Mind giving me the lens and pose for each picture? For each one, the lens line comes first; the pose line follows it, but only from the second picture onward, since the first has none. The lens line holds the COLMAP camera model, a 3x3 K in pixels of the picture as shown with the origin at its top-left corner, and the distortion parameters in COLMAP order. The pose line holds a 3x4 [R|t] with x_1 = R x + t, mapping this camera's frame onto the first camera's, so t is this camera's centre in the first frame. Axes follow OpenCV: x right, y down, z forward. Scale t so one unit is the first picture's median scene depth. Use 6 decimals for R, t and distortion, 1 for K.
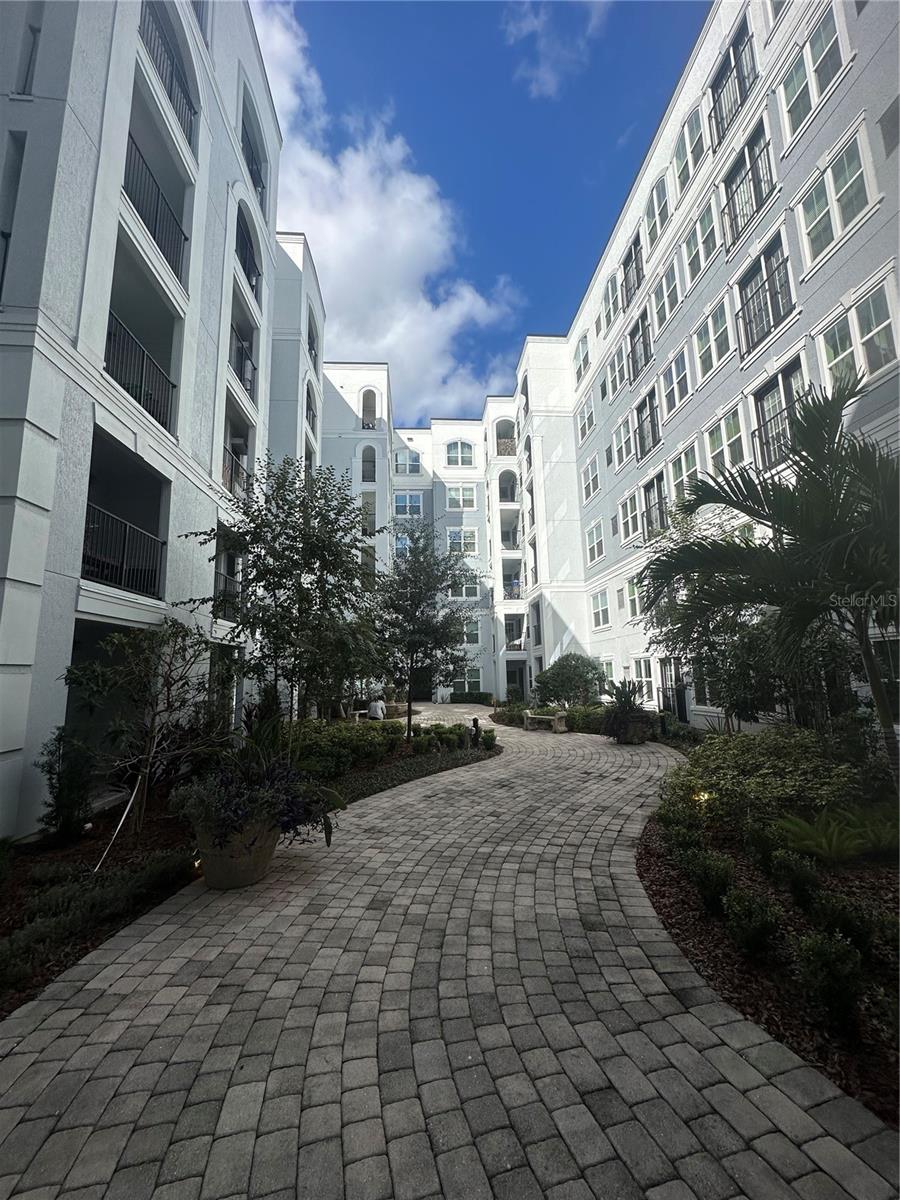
lens RADIAL K [[480.0, 0, 450.3], [0, 480.0, 601.9], [0, 0, 1]] dist [-0.003072, 0.000156]
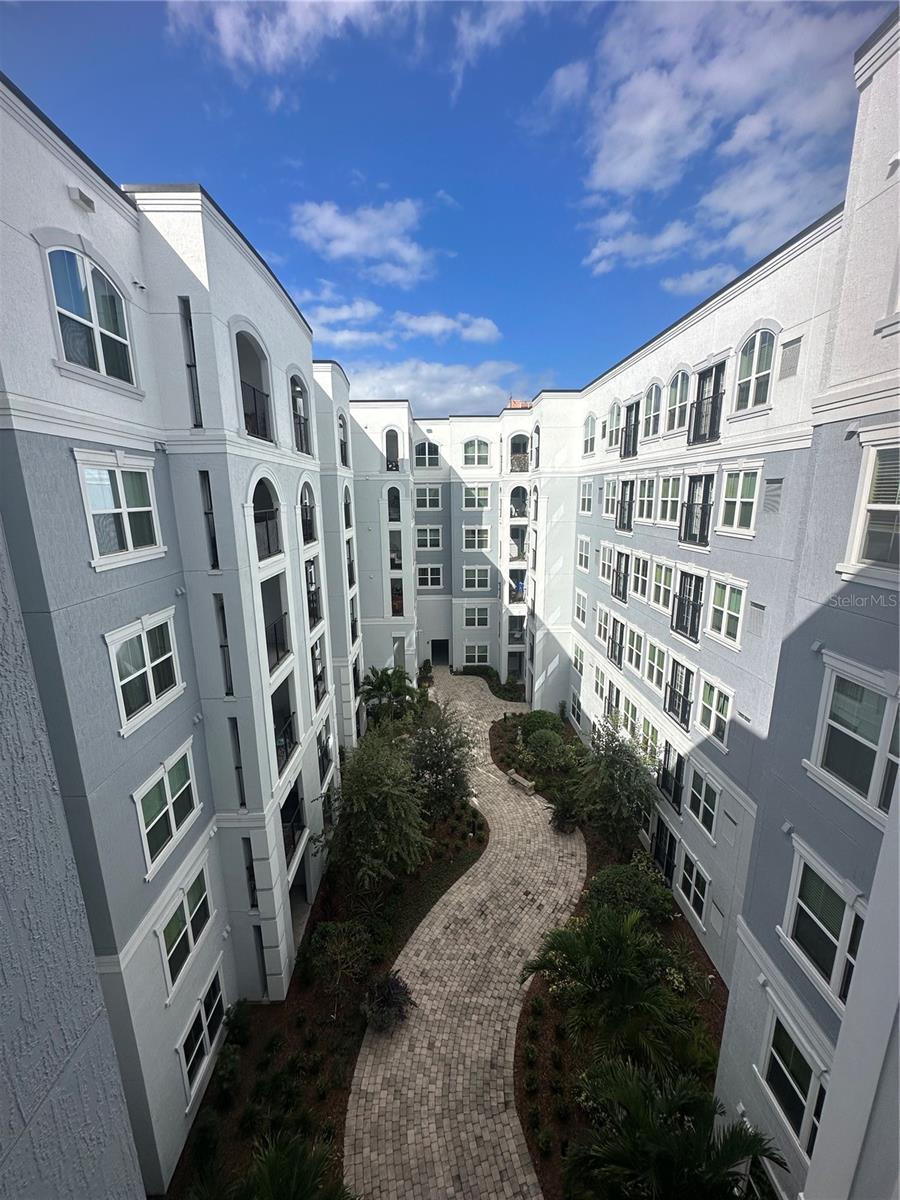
lens RADIAL K [[480.0, 0, 449.5], [0, 480.0, 600.4], [0, 0, 1]] dist [-0.003072, 0.000156]
pose [[0.999233, 0.019707, -0.033840, 0.021334], [-0.006373, 0.934463, 0.356004, -2.669763], [0.038638, -0.355515, 0.933872, -0.759831]]
